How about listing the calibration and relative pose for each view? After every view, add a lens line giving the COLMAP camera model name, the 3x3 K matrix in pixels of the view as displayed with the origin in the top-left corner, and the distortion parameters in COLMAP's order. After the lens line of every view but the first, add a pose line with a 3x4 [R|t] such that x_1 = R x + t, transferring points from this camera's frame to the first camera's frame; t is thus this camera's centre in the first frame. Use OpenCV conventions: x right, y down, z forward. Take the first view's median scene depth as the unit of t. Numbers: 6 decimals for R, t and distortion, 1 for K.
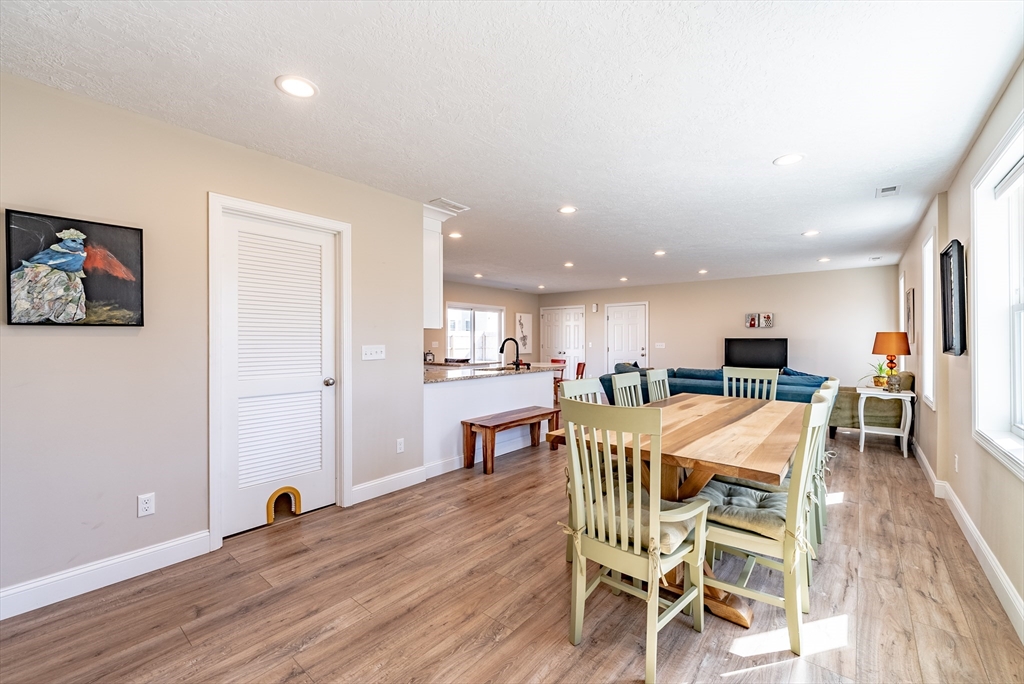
lens RADIAL K [[414.5, 0, 512.0], [0, 414.5, 342.0], [0, 0, 1]] dist [-0.000628, -0.000080]
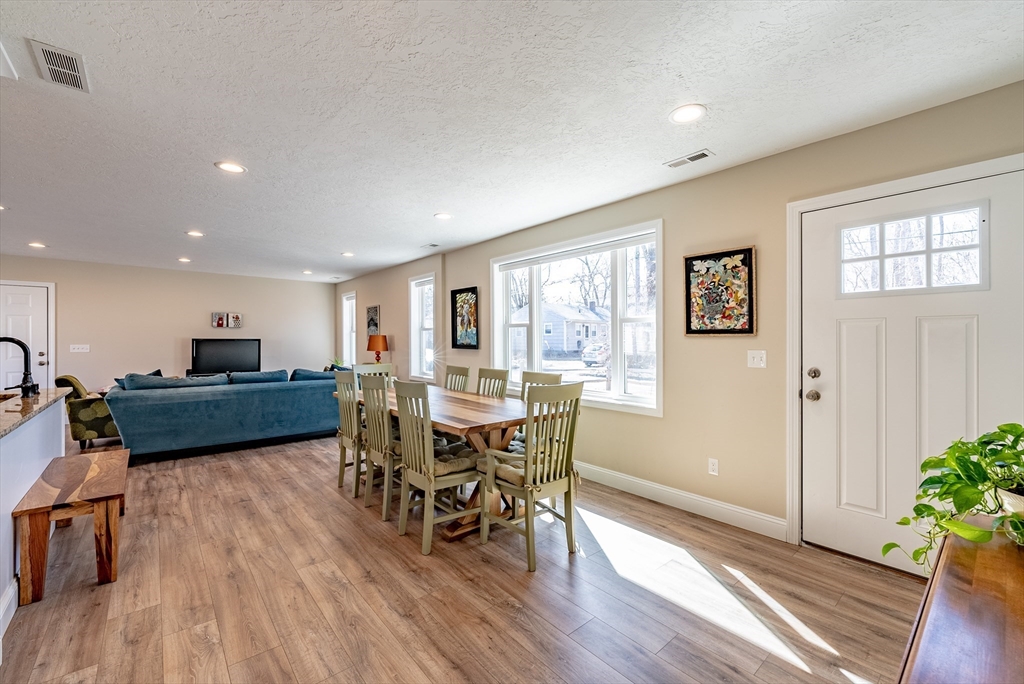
lens RADIAL K [[421.7, 0, 512.0], [0, 421.7, 342.0], [0, 0, 1]] dist [0.000026, -0.000390]
pose [[0.166040, -0.004043, 0.986111, -0.418194], [0.004101, 0.999986, 0.003409, -0.003440], [-0.986110, 0.003478, 0.166055, 0.294445]]
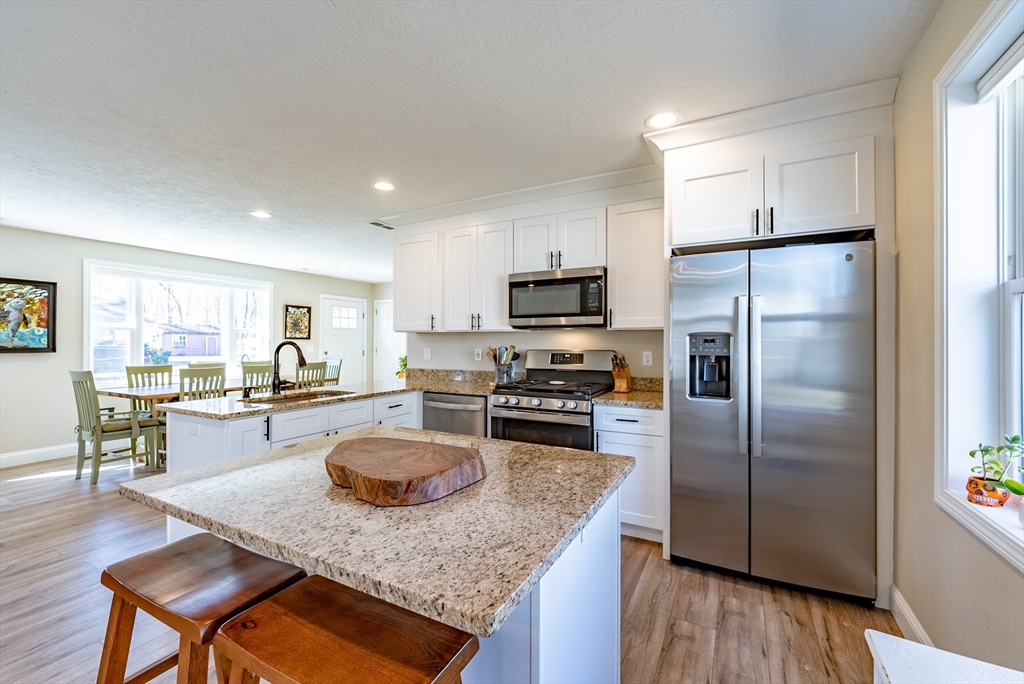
lens RADIAL K [[420.2, 0, 513.2], [0, 420.2, 339.3], [0, 0, 1]] dist [0.000574, 0.000210]
pose [[-0.978194, -0.001663, -0.207685, -0.195732], [-0.001616, 0.999999, -0.000394, -0.012942], [0.207686, -0.000050, -0.978196, 1.676381]]
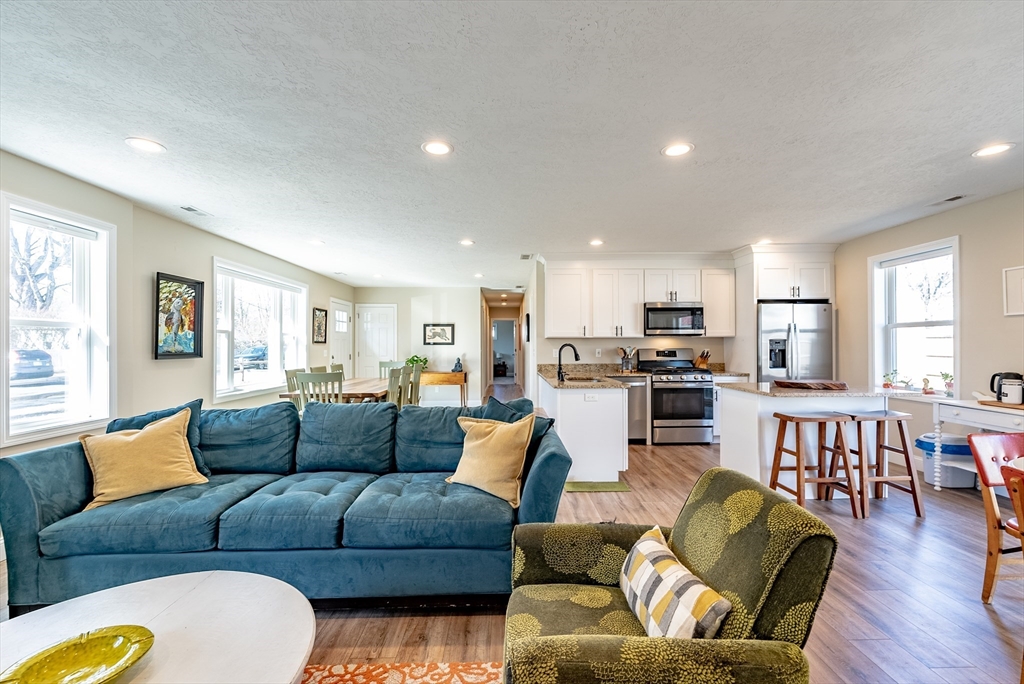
lens RADIAL K [[436.3, 0, 516.1], [0, 436.3, 344.9], [0, 0, 1]] dist [-0.001352, -0.000419]
pose [[-0.751241, 0.003228, -0.660020, 0.707538], [0.000930, 0.999992, 0.003832, -0.011008], [0.660027, 0.002265, -0.751238, 1.651676]]
